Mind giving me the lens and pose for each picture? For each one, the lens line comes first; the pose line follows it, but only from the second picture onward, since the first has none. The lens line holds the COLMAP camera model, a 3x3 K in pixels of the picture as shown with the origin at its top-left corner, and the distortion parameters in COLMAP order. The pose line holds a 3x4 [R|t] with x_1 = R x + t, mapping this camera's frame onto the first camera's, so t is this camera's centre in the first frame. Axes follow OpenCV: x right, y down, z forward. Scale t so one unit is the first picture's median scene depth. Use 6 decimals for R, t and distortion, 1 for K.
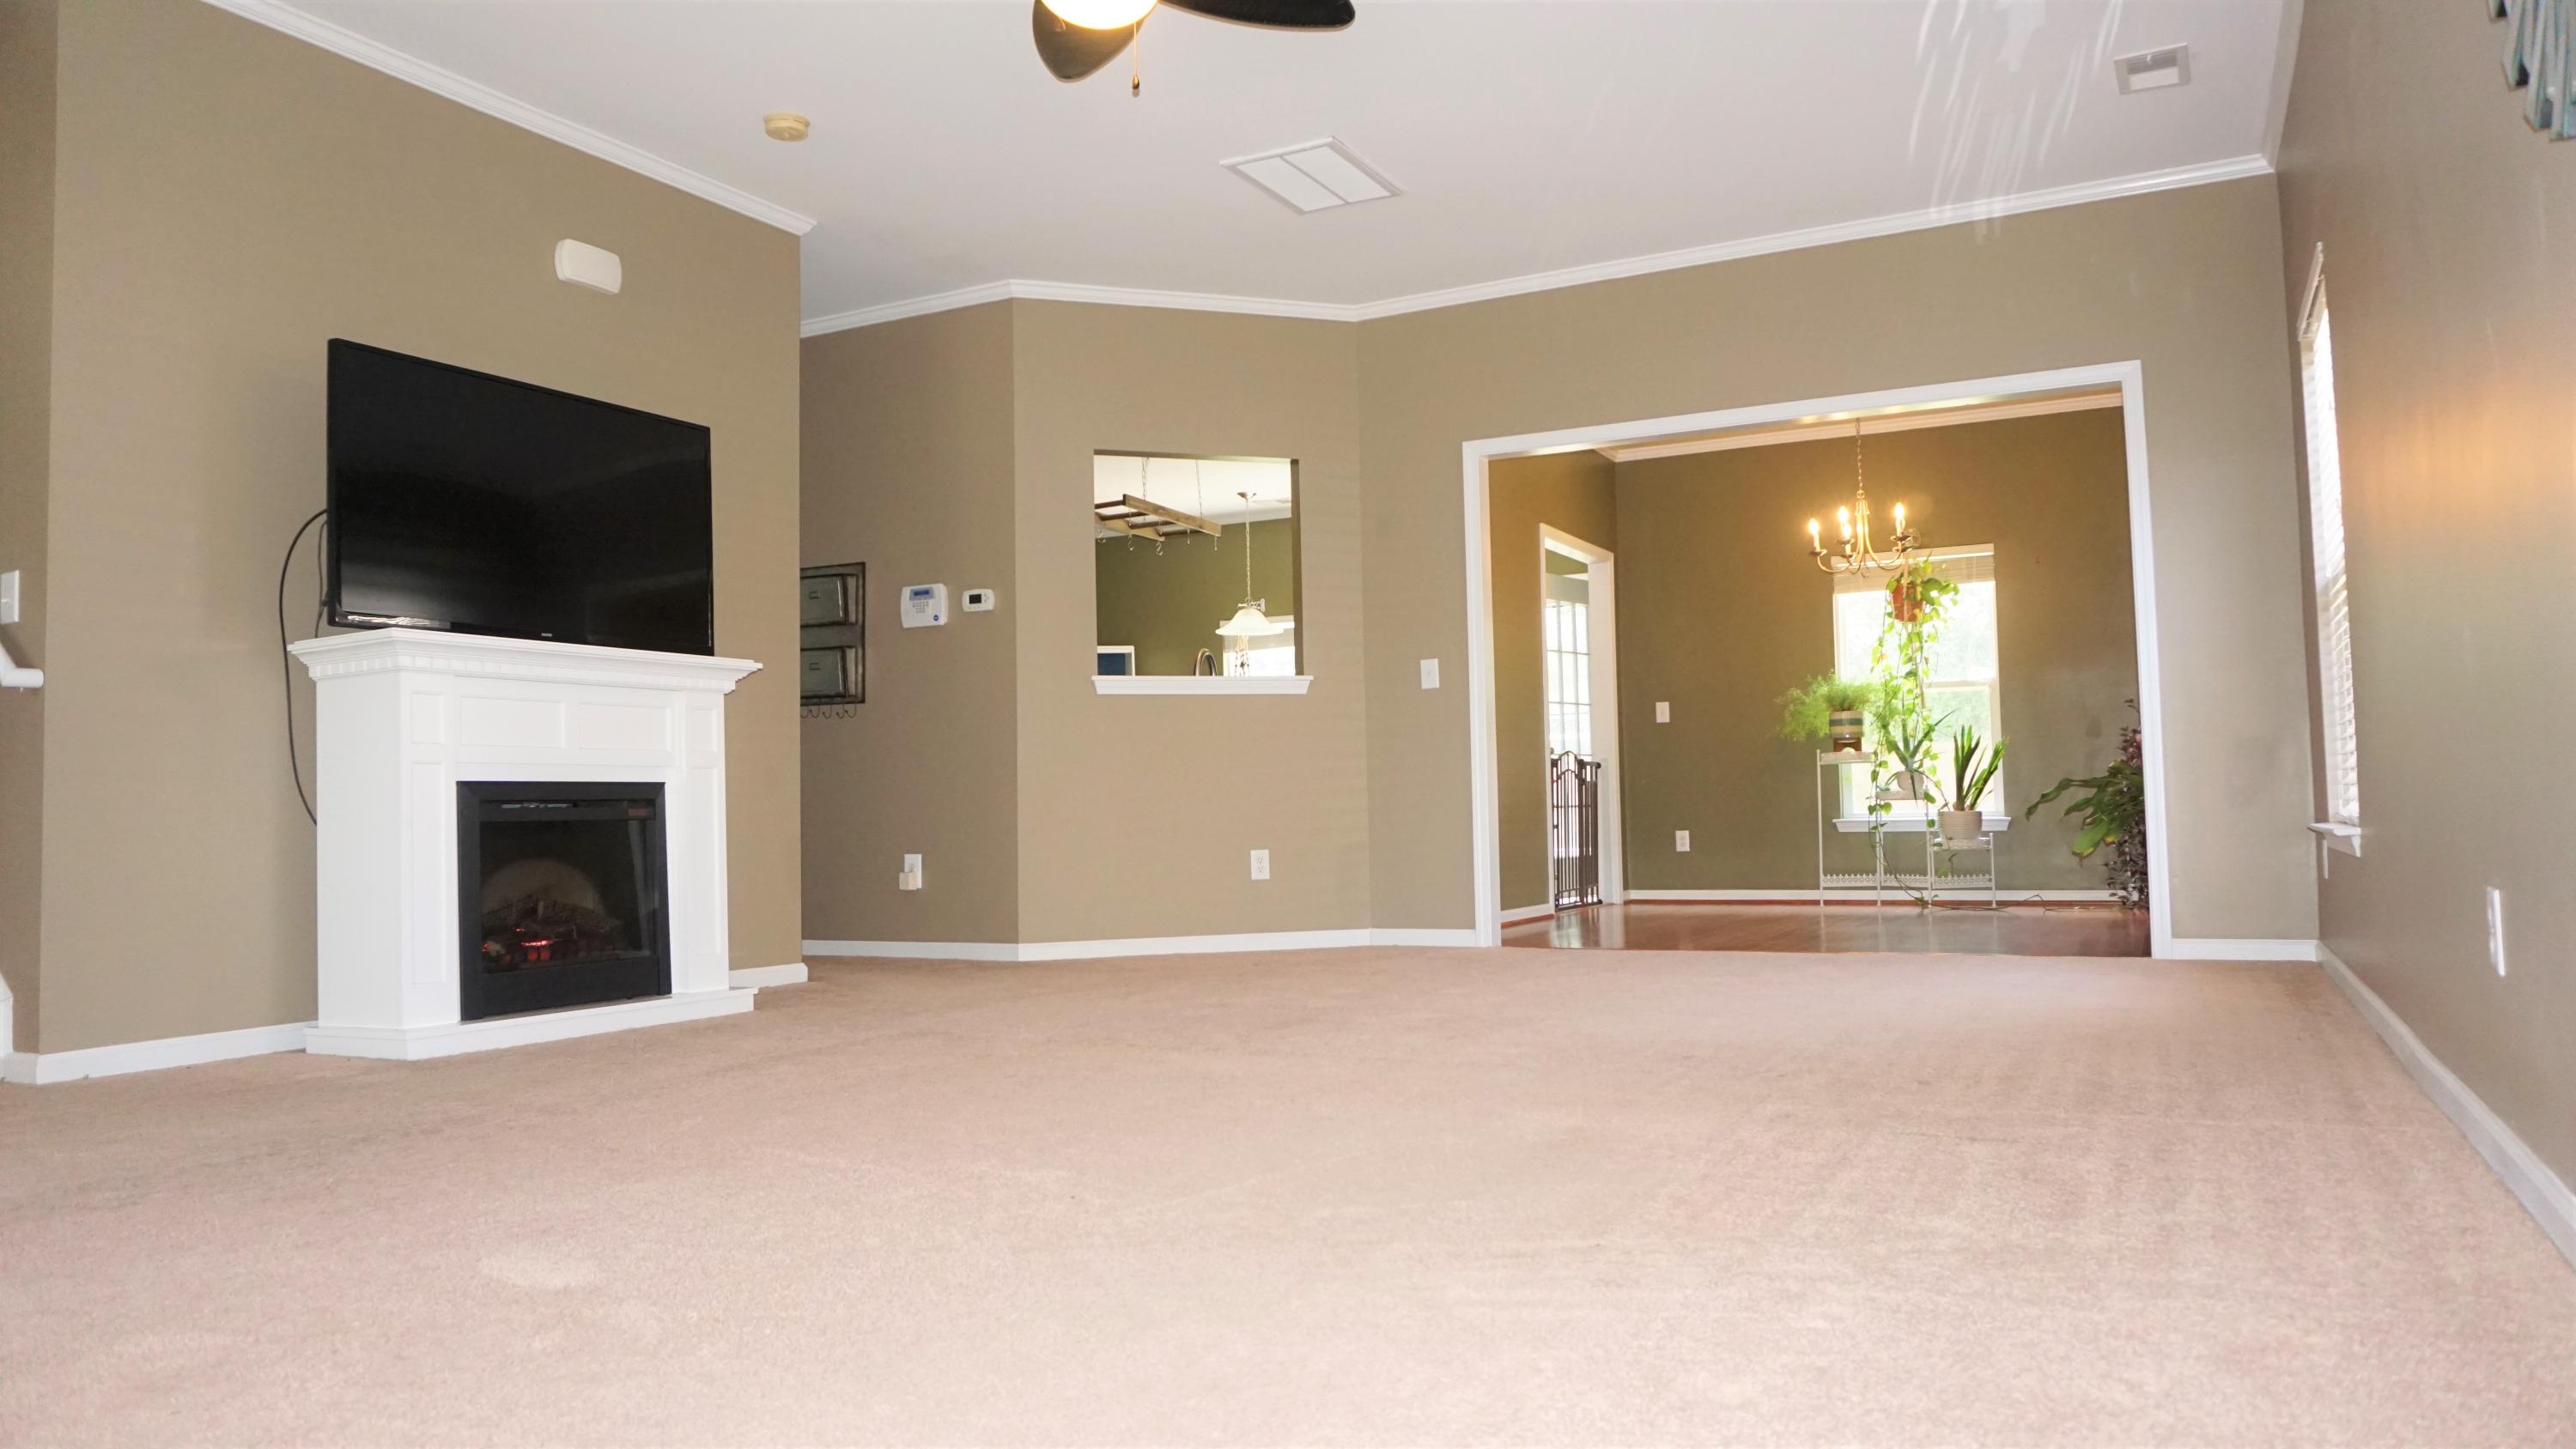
lens RADIAL K [[1717.0, 0, 1305.1], [0, 1717.0, 722.4], [0, 0, 1]] dist [-0.053151, 0.024917]
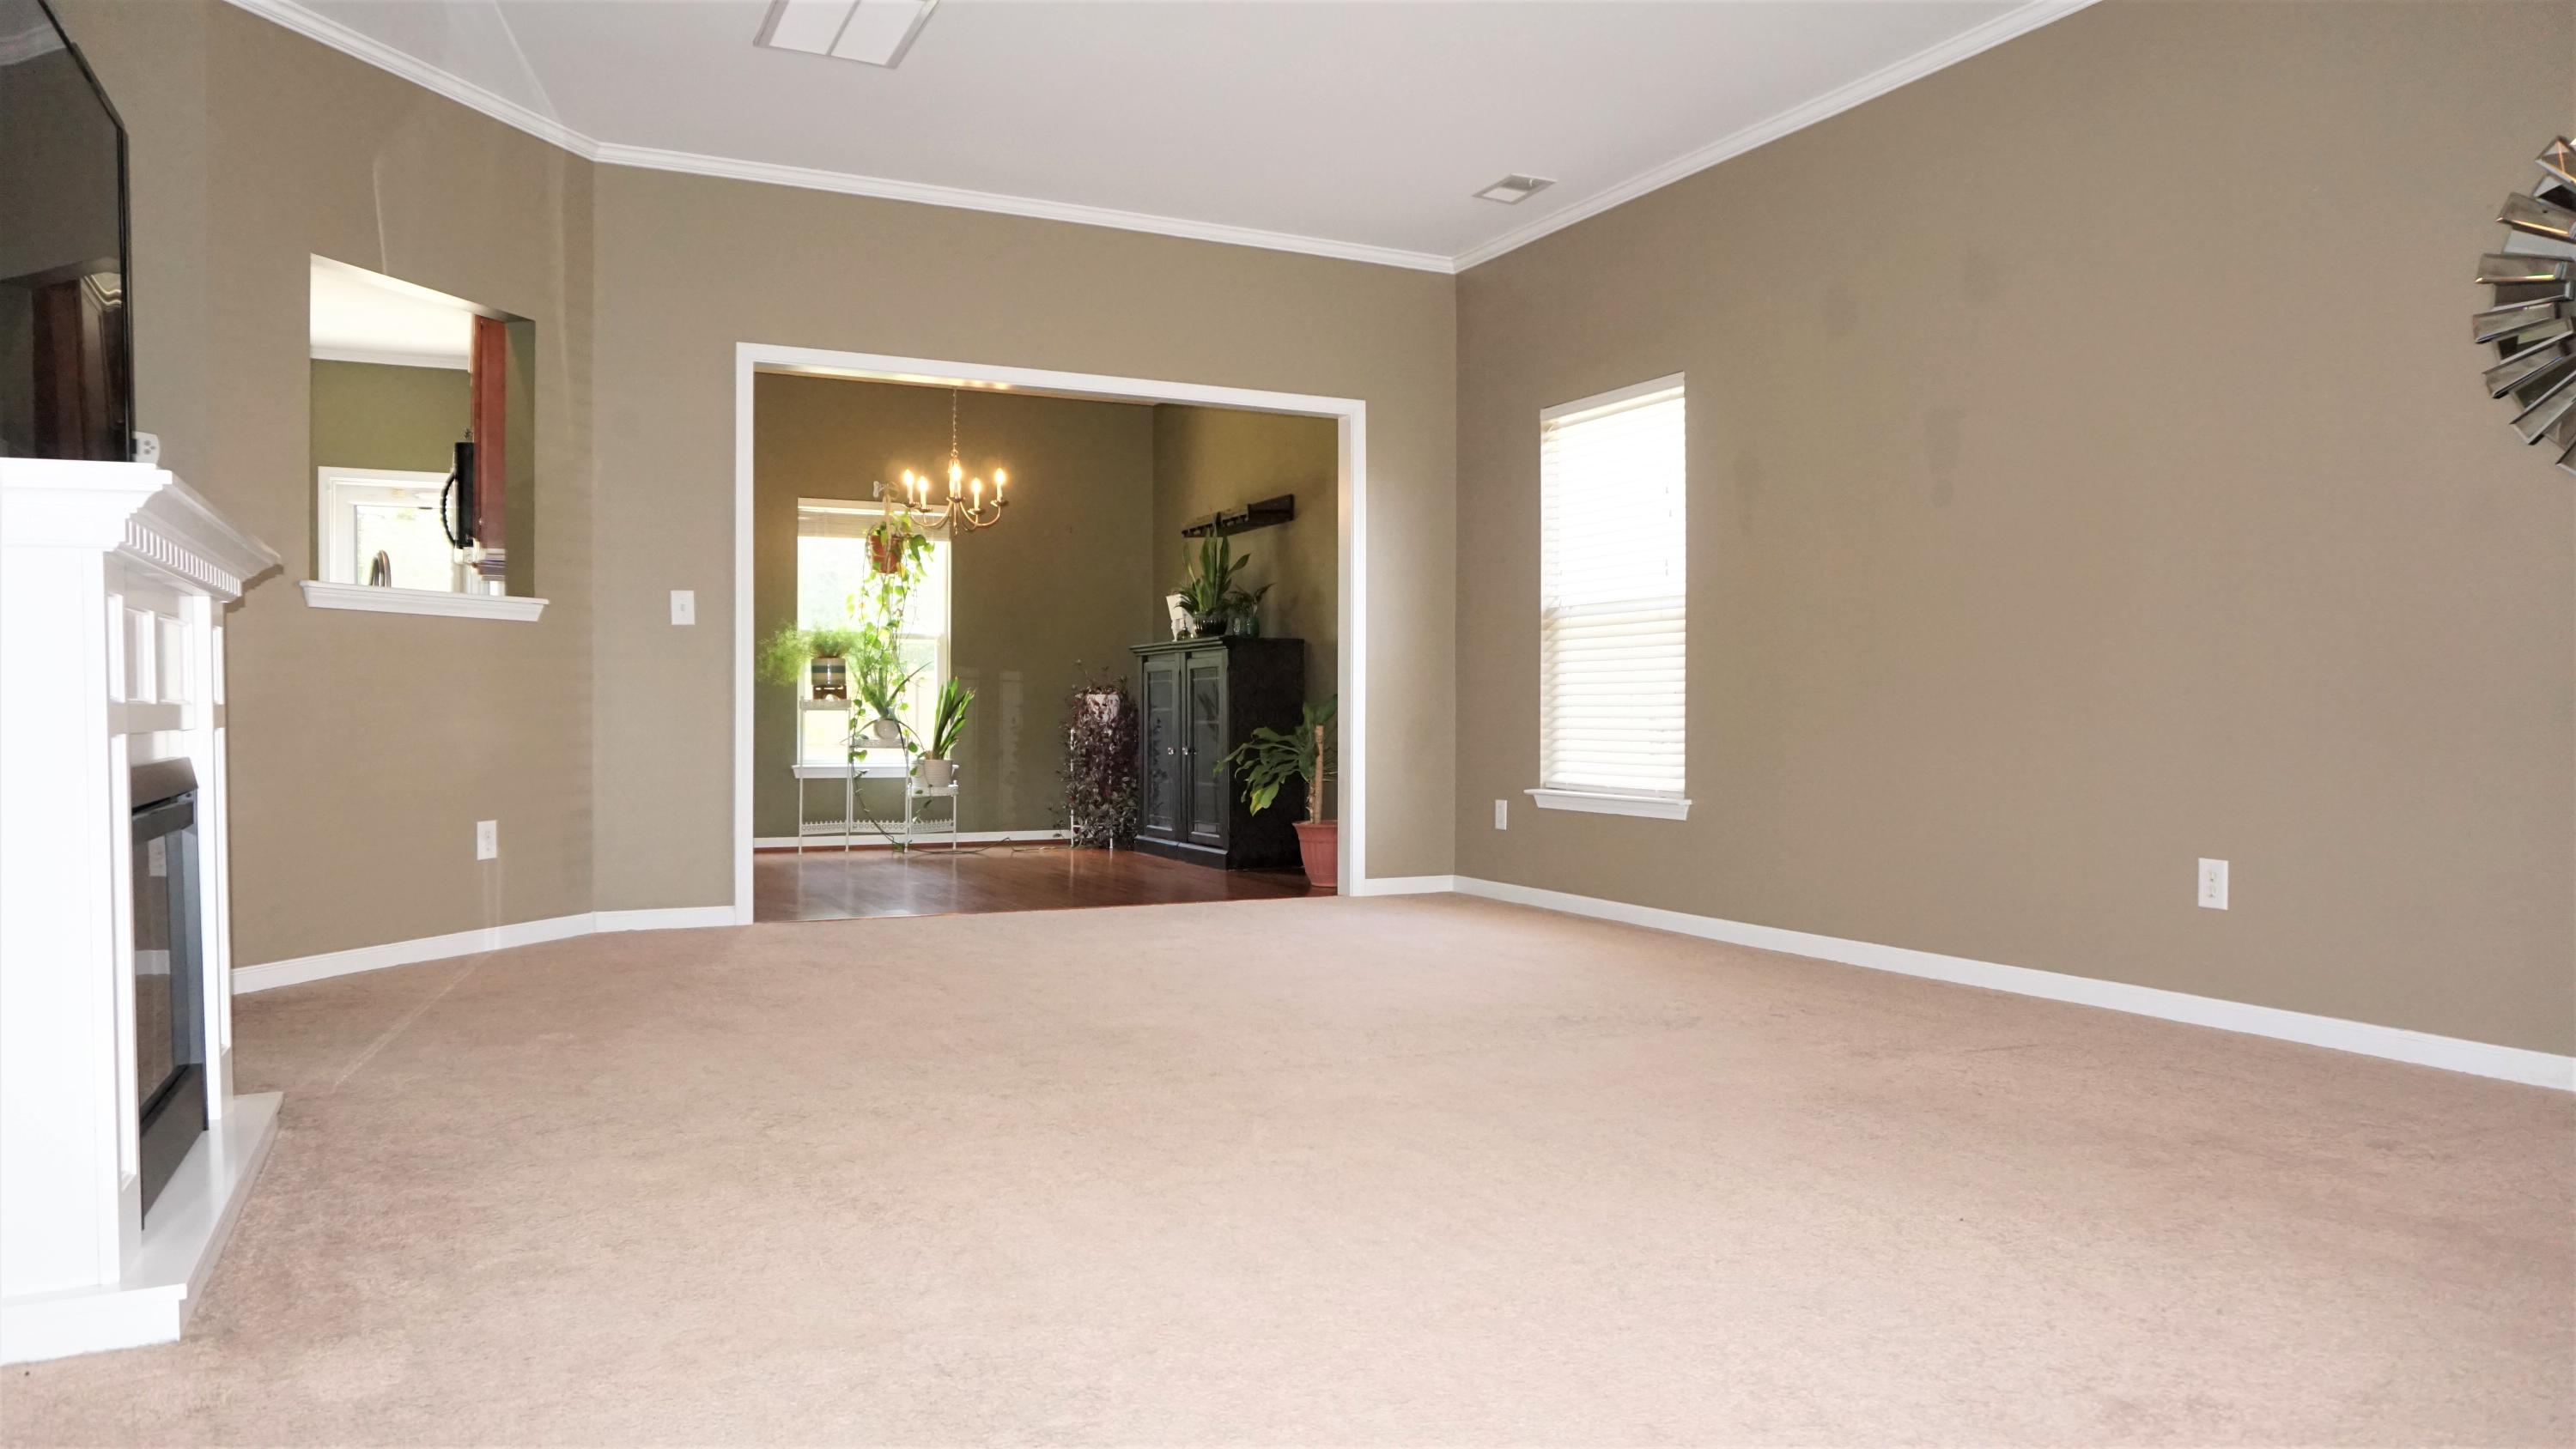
lens RADIAL K [[1696.2, 0, 1296.1], [0, 1696.2, 722.8], [0, 0, 1]] dist [-0.053513, 0.054302]
pose [[0.596369, 0.018255, 0.802503, -0.422055], [-0.058234, 0.998091, 0.020572, -0.006482], [-0.800595, -0.059001, 0.596294, 0.261177]]
